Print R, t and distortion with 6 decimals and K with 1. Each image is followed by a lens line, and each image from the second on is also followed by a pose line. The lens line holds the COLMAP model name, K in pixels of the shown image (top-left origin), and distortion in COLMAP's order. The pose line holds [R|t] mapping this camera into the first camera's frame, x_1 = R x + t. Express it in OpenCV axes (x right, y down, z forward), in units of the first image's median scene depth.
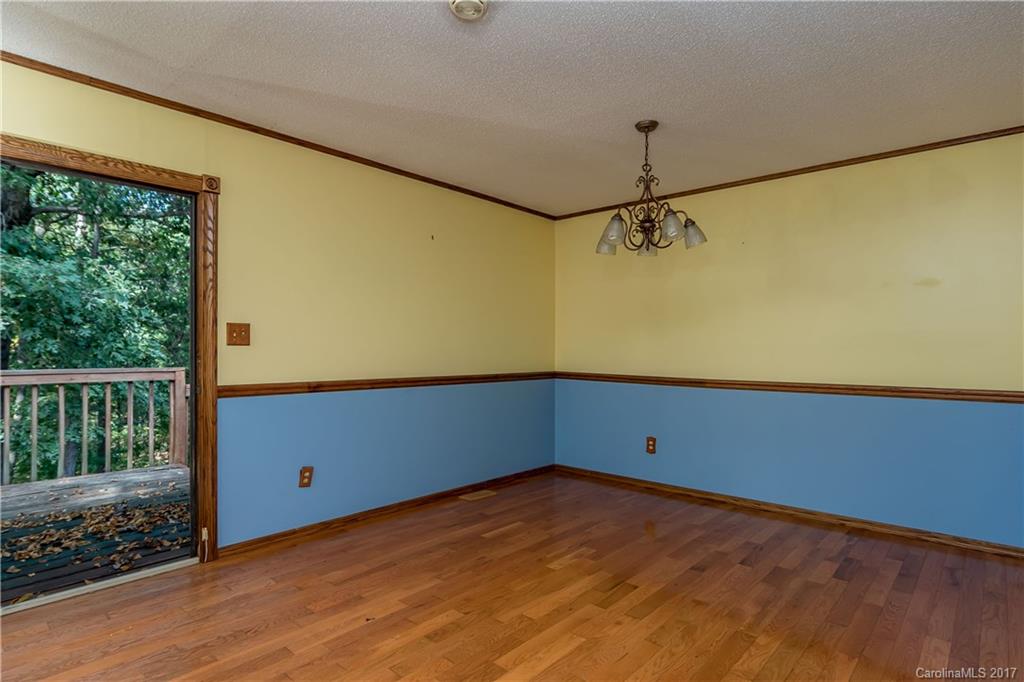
lens RADIAL K [[560.8, 0, 517.3], [0, 560.8, 343.5], [0, 0, 1]] dist [0.001927, -0.001192]
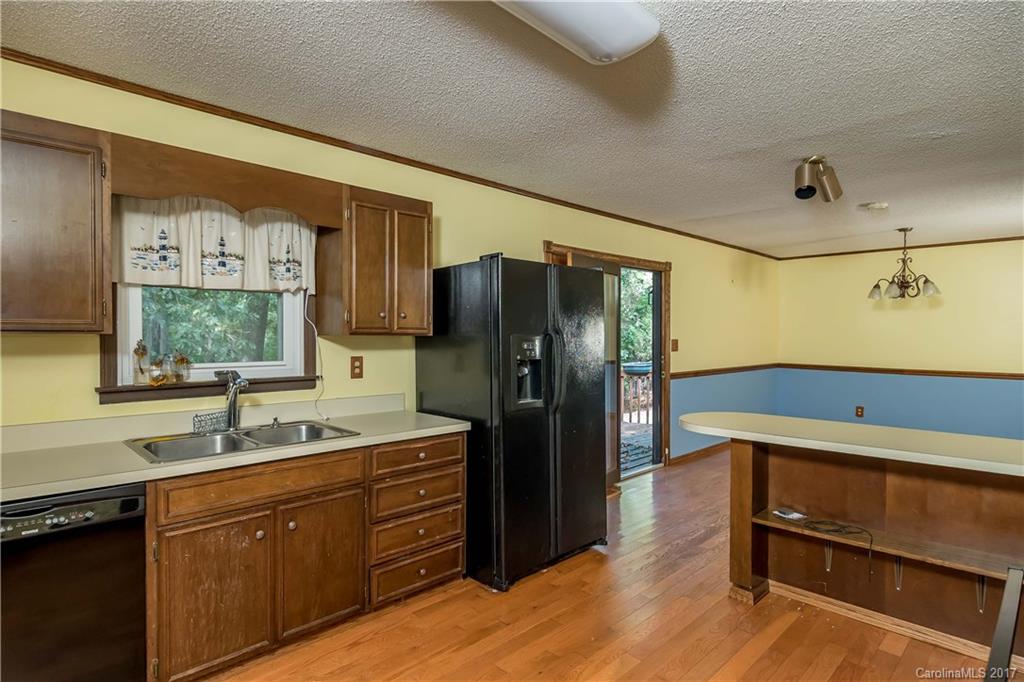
lens RADIAL K [[560.8, 0, 507.7], [0, 560.8, 345.9], [0, 0, 1]] dist [0.001927, -0.001192]
pose [[0.996867, -0.012482, -0.078109, -0.904137], [0.013789, 0.999773, 0.016224, -0.052080], [0.077889, -0.017250, 0.996813, -0.890509]]
